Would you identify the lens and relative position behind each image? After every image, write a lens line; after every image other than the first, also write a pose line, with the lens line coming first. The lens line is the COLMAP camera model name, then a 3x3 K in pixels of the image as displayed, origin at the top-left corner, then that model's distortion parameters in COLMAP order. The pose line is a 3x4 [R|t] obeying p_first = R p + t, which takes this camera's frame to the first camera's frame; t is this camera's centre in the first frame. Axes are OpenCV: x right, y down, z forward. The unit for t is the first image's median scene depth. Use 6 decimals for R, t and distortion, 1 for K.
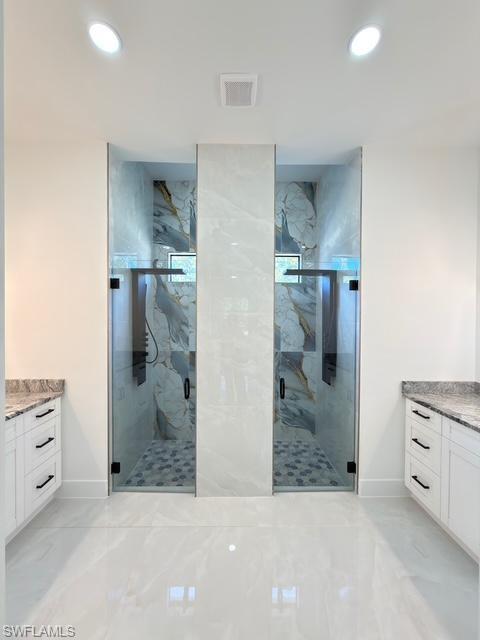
lens RADIAL K [[254.9, 0, 237.5], [0, 254.9, 321.6], [0, 0, 1]] dist [0.003778, -0.001120]
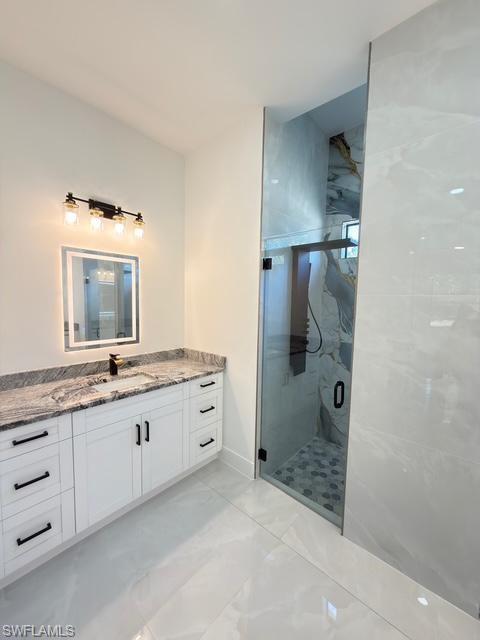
lens RADIAL K [[254.9, 0, 239.8], [0, 254.9, 320.7], [0, 0, 1]] dist [0.003778, -0.001120]
pose [[0.738705, 0.065788, -0.670810, 0.080280], [-0.028622, 0.997389, 0.066298, -0.001316], [0.673420, -0.029775, 0.738660, 0.236127]]
